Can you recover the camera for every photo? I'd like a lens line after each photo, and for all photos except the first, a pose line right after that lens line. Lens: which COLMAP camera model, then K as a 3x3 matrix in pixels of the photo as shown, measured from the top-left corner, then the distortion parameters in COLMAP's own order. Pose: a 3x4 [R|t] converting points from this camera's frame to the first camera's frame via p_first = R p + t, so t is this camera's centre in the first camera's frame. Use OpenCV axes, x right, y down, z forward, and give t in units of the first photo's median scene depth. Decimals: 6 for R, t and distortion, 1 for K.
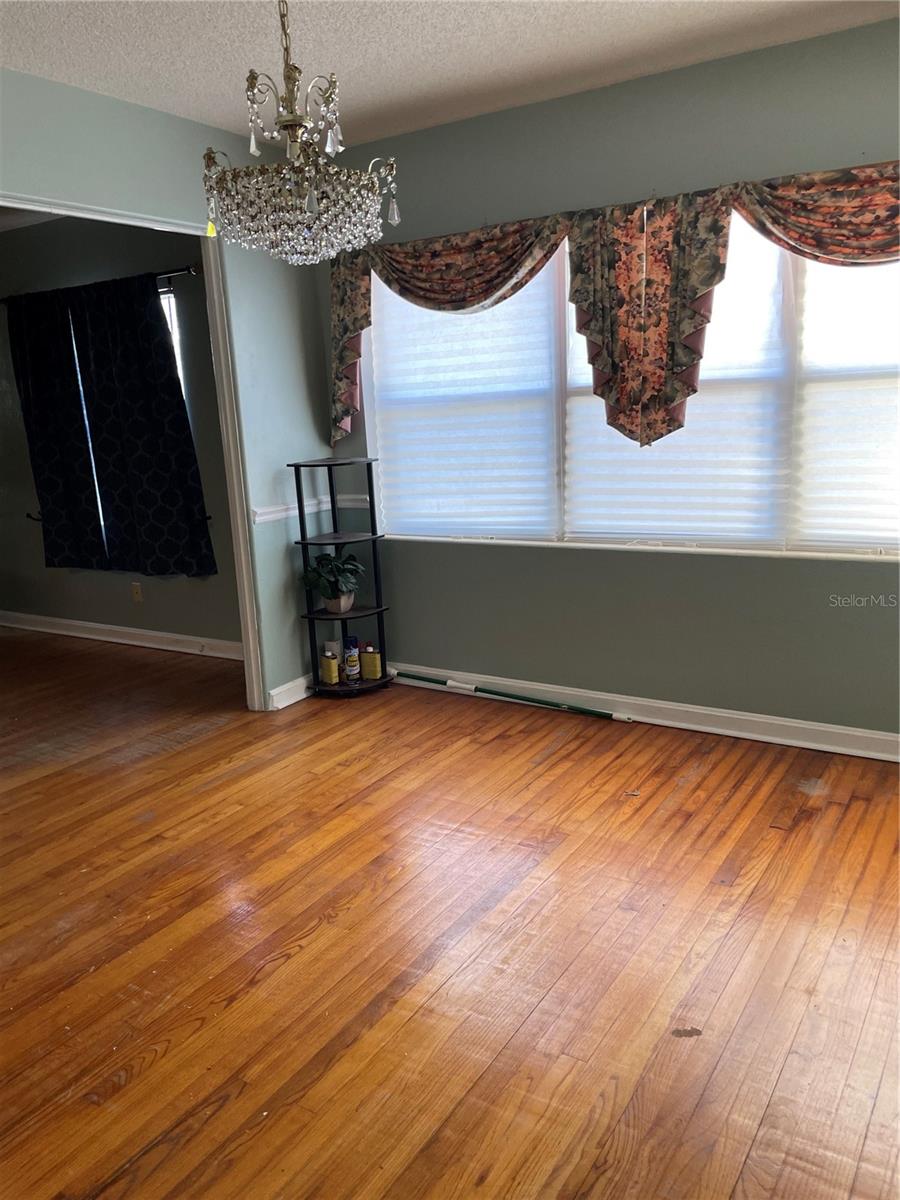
lens RADIAL K [[920.5, 0, 450.6], [0, 920.5, 623.9], [0, 0, 1]] dist [0.017064, 0.000361]
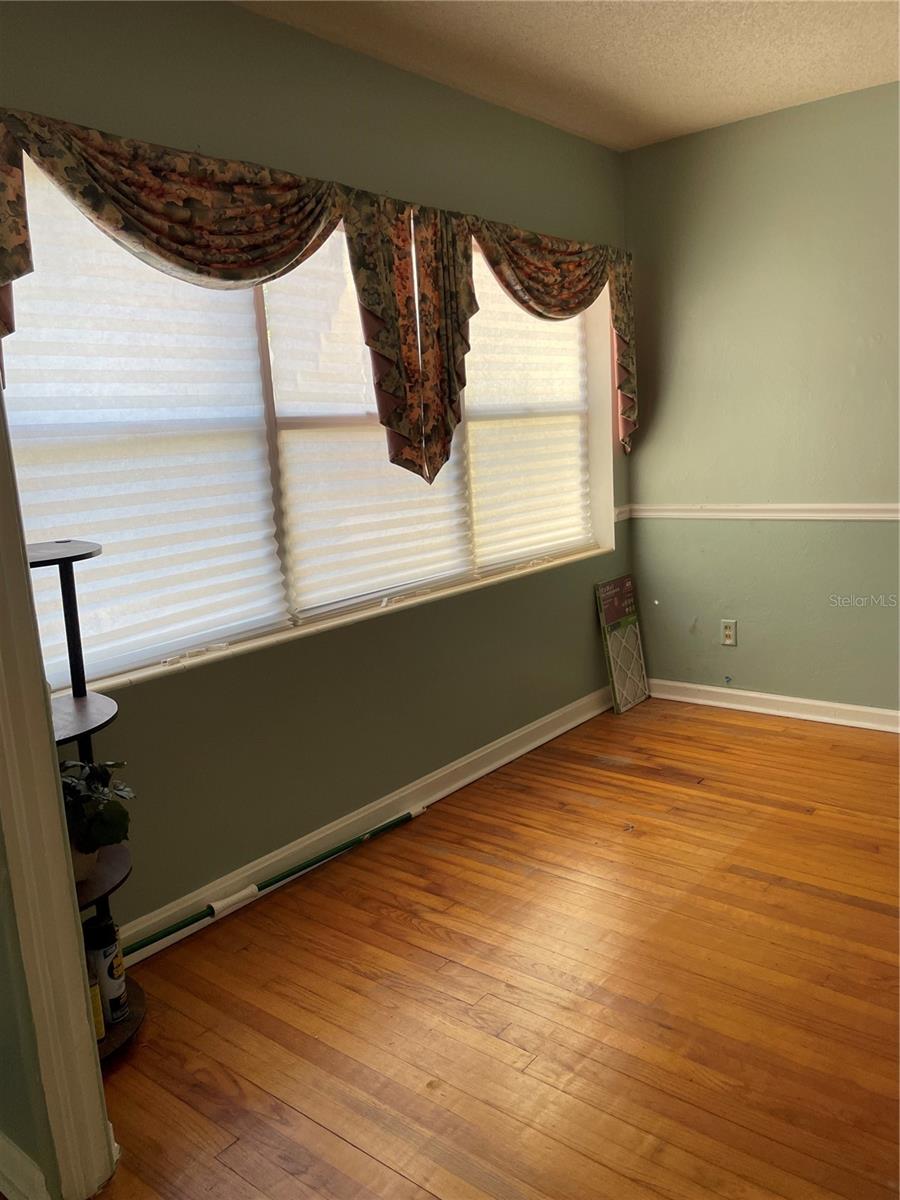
lens RADIAL K [[916.9, 0, 450.0], [0, 916.9, 600.0], [0, 0, 1]] dist [0.098461, -0.129012]
pose [[0.105501, -0.138077, 0.984786, -0.660915], [0.280810, 0.954145, 0.103698, -0.172264], [-0.953947, 0.265597, 0.139437, 0.892588]]
